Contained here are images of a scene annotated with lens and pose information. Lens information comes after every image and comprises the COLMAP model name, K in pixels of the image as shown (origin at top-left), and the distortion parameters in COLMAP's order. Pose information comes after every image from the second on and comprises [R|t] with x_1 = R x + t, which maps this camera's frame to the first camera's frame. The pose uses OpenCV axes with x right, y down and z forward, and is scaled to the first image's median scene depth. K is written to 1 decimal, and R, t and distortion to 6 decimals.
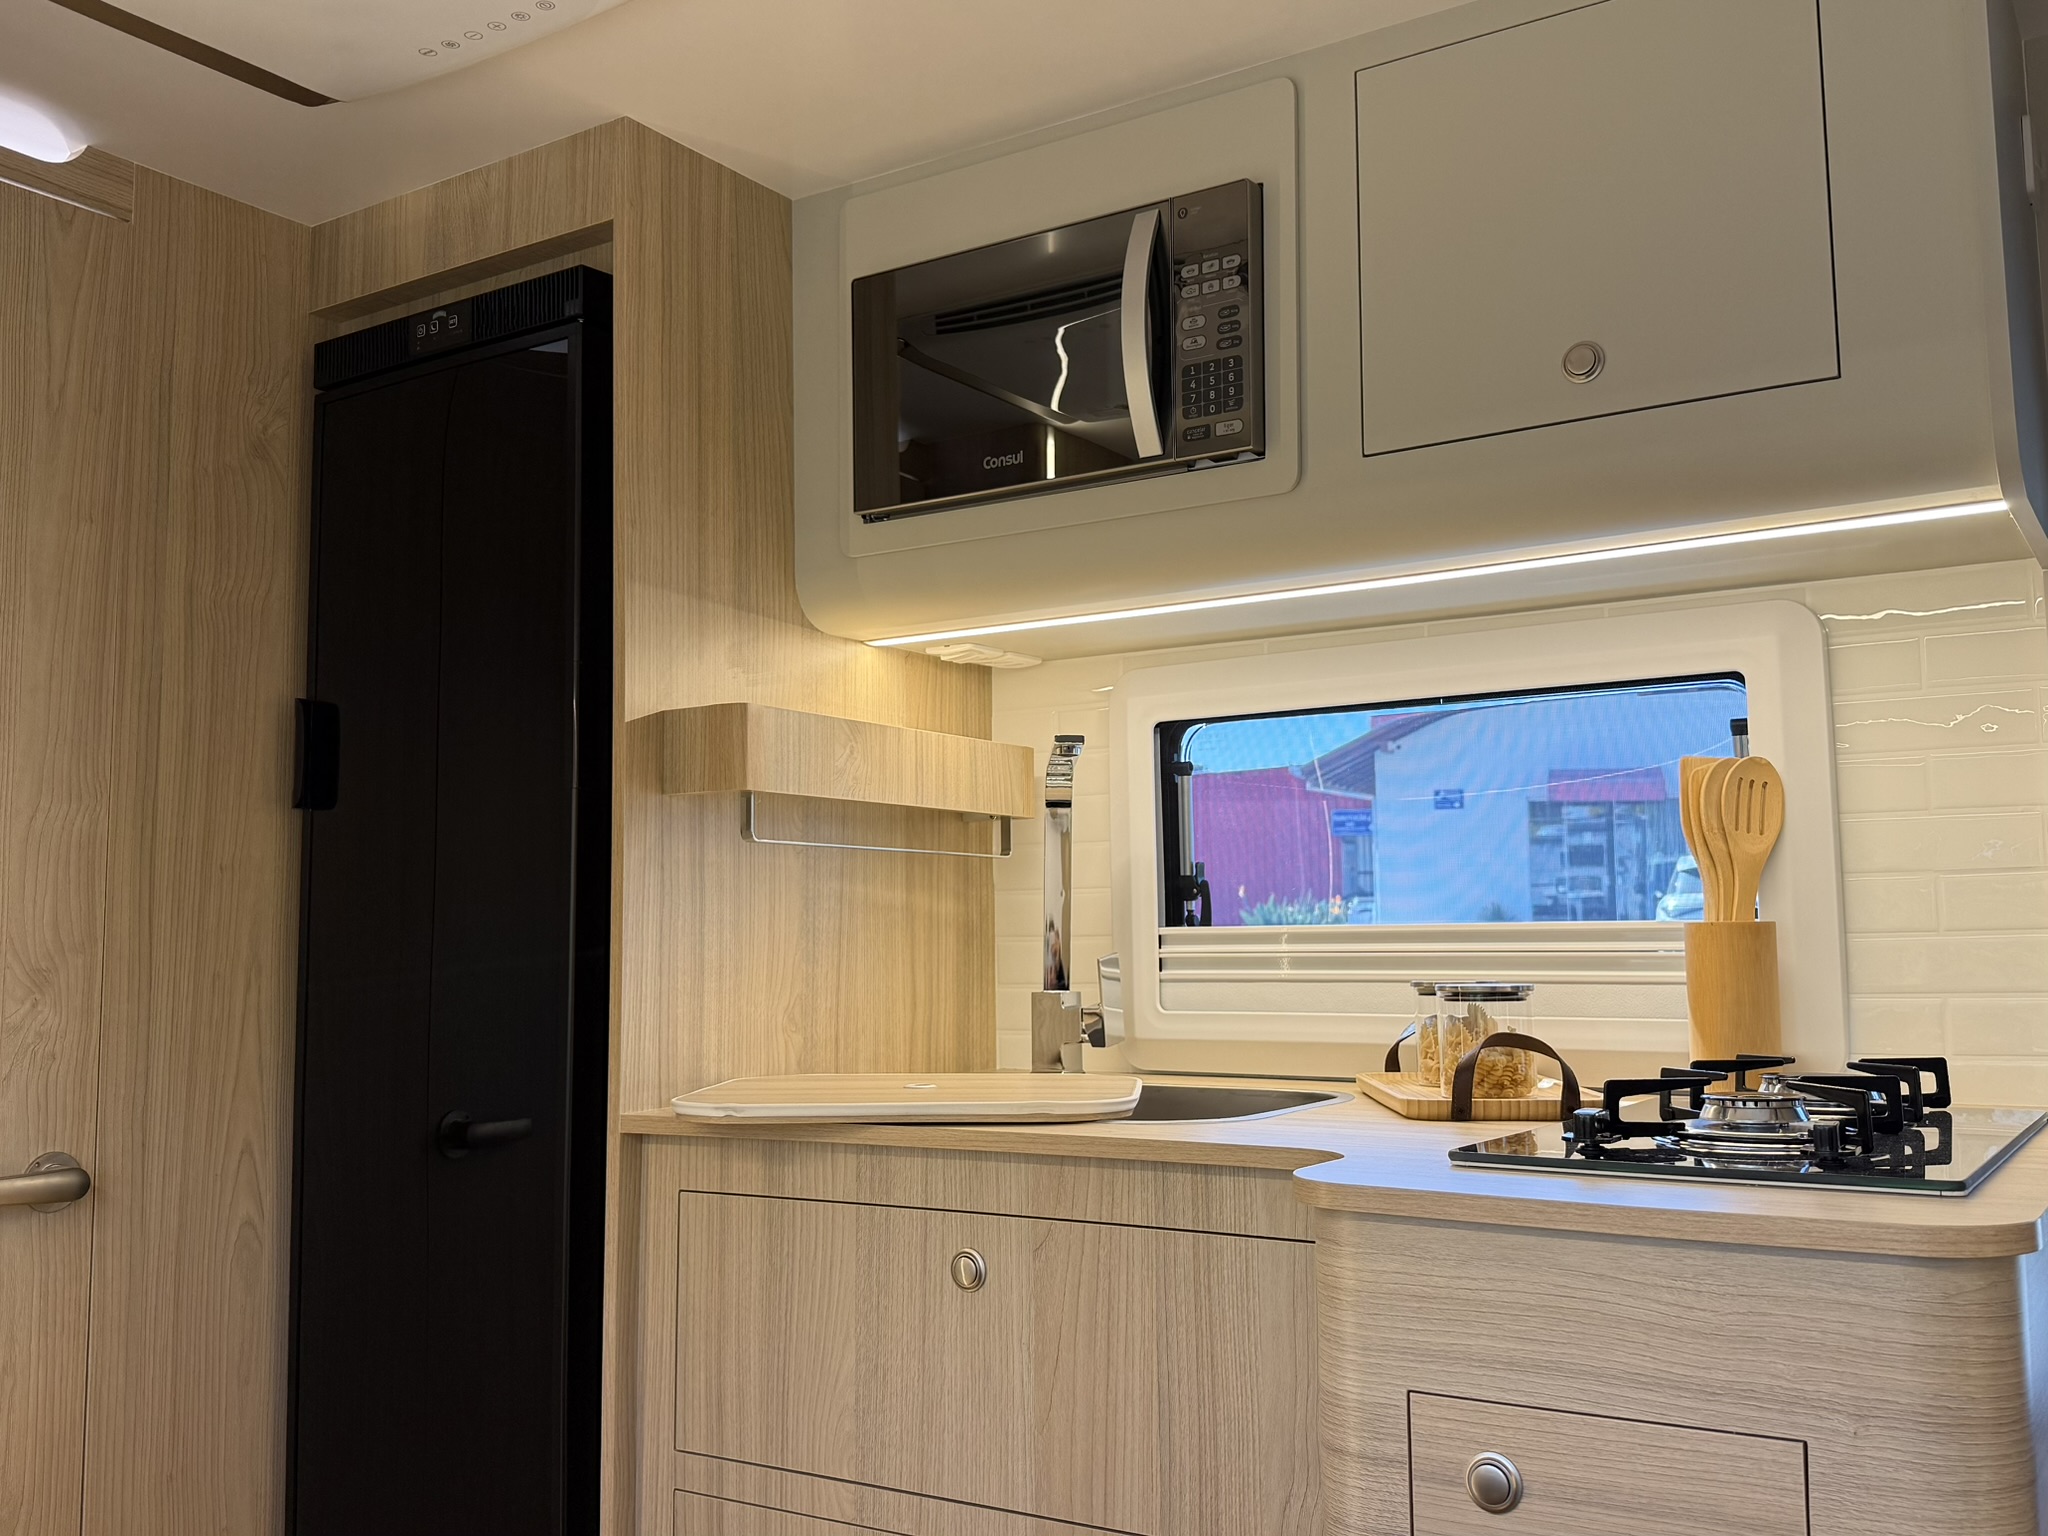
lens RADIAL K [[1727.8, 0, 1024.0], [0, 1727.8, 768.0], [0, 0, 1]] dist [0.049139, -0.013433]
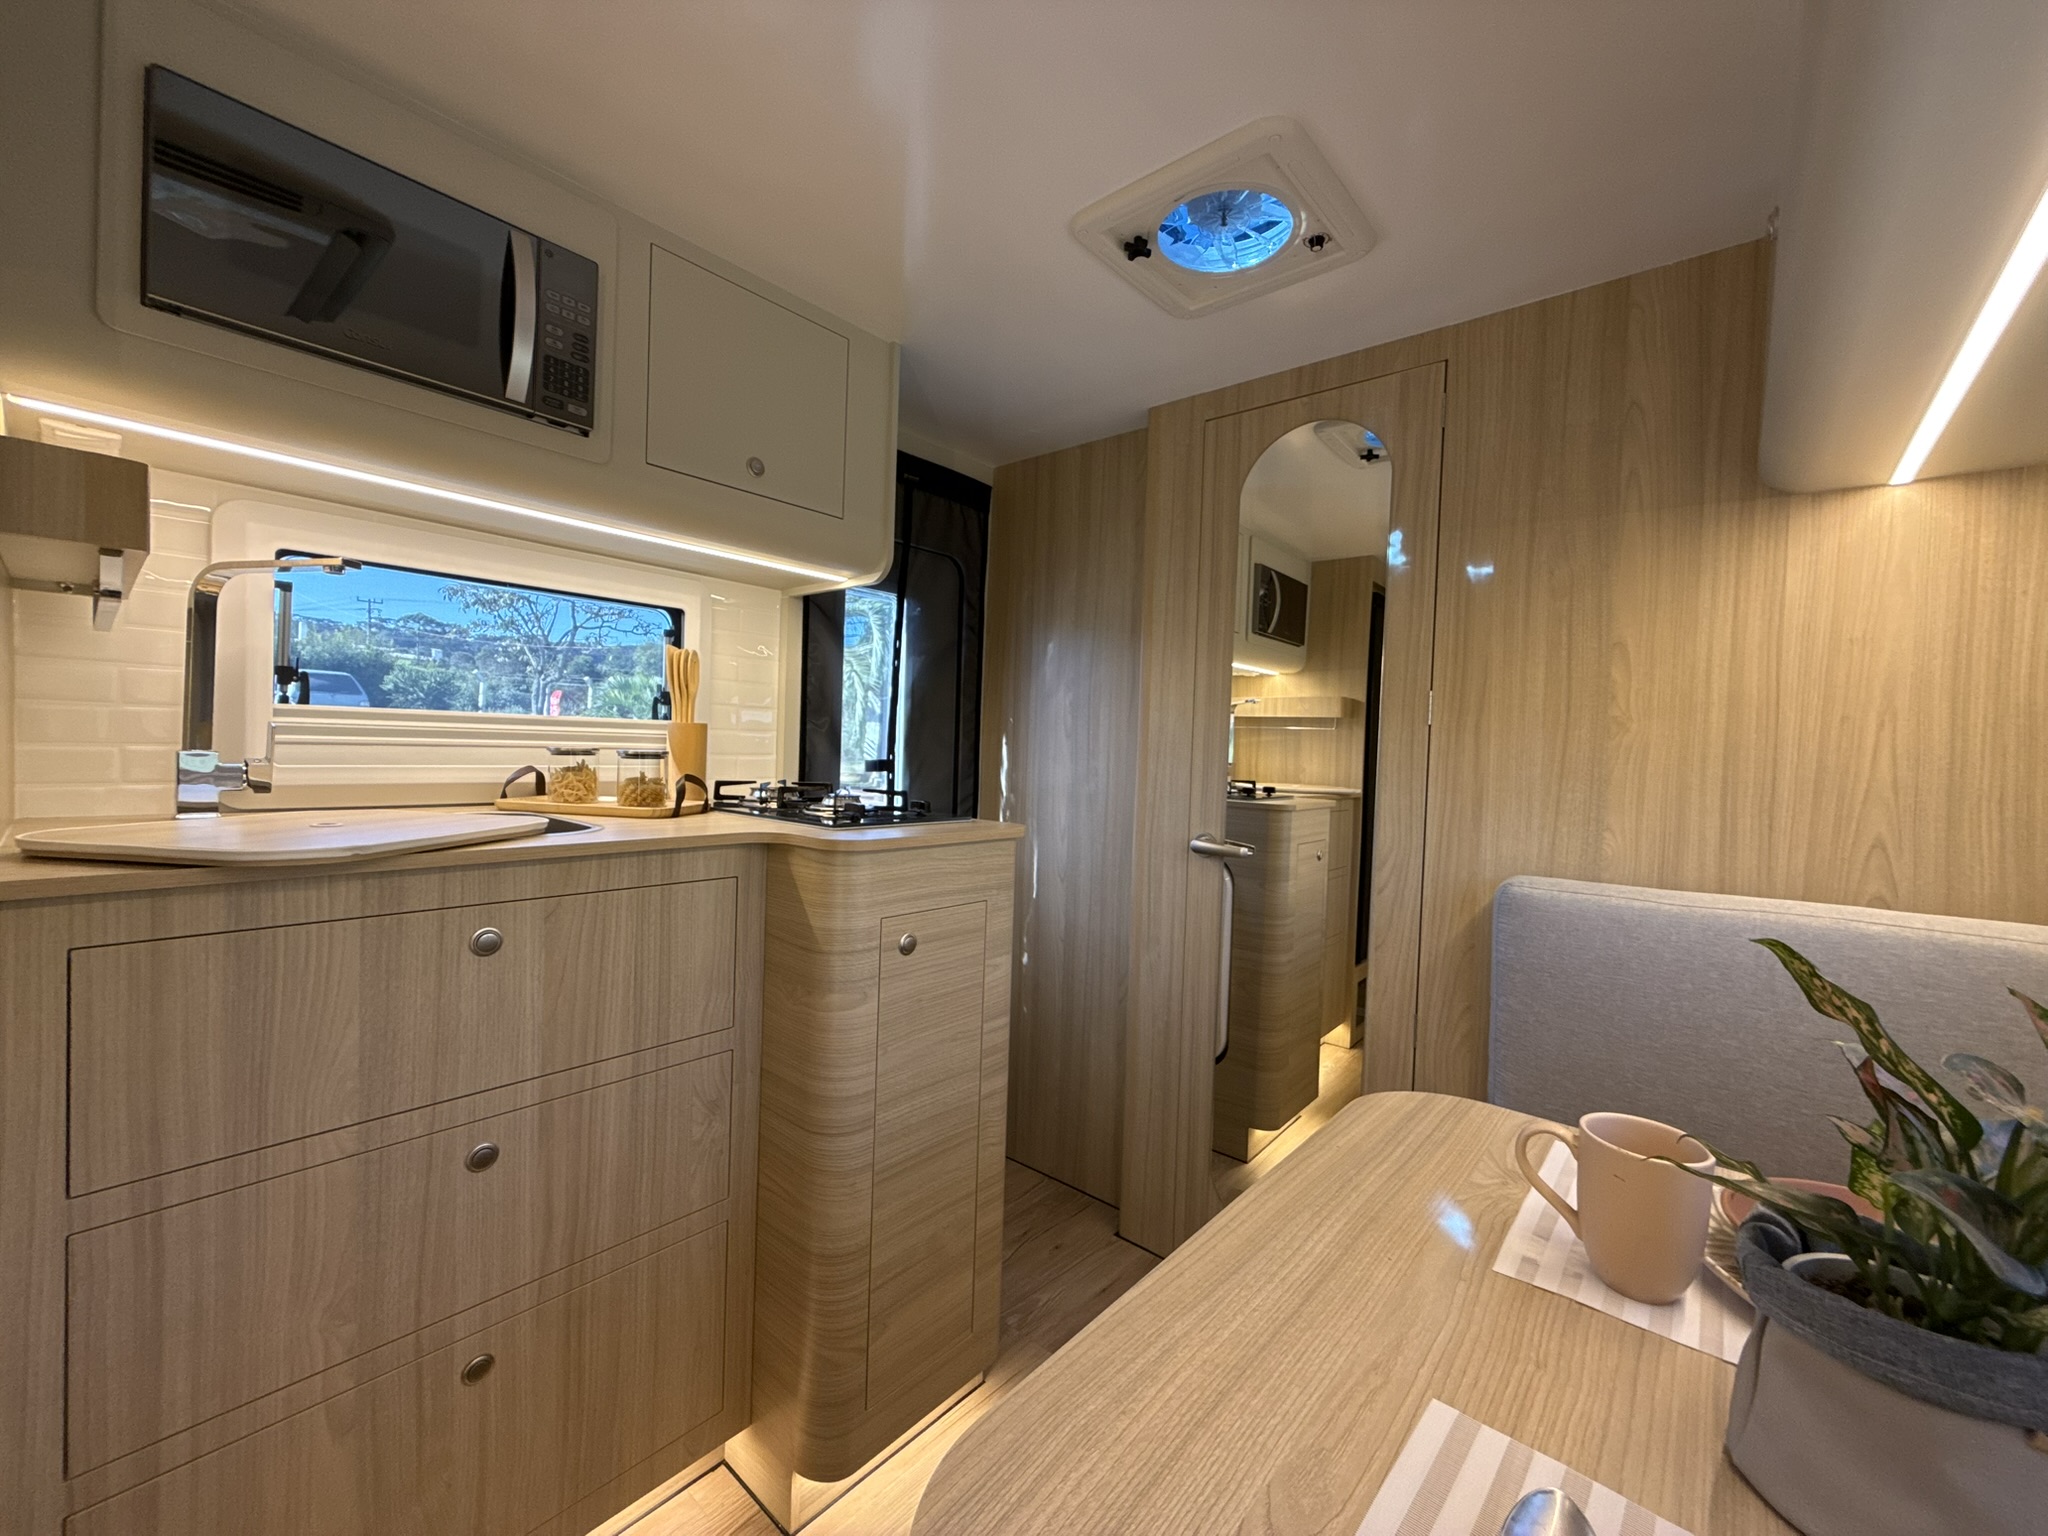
lens RADIAL K [[822.1, 0, 1024.0], [0, 822.1, 768.0], [0, 0, 1]] dist [0.004063, 0.000451]
pose [[0.157987, -0.010688, 0.987383, -0.510090], [-0.141208, 0.989420, 0.033304, 0.044104], [-0.977292, -0.144688, 0.154806, 0.367719]]
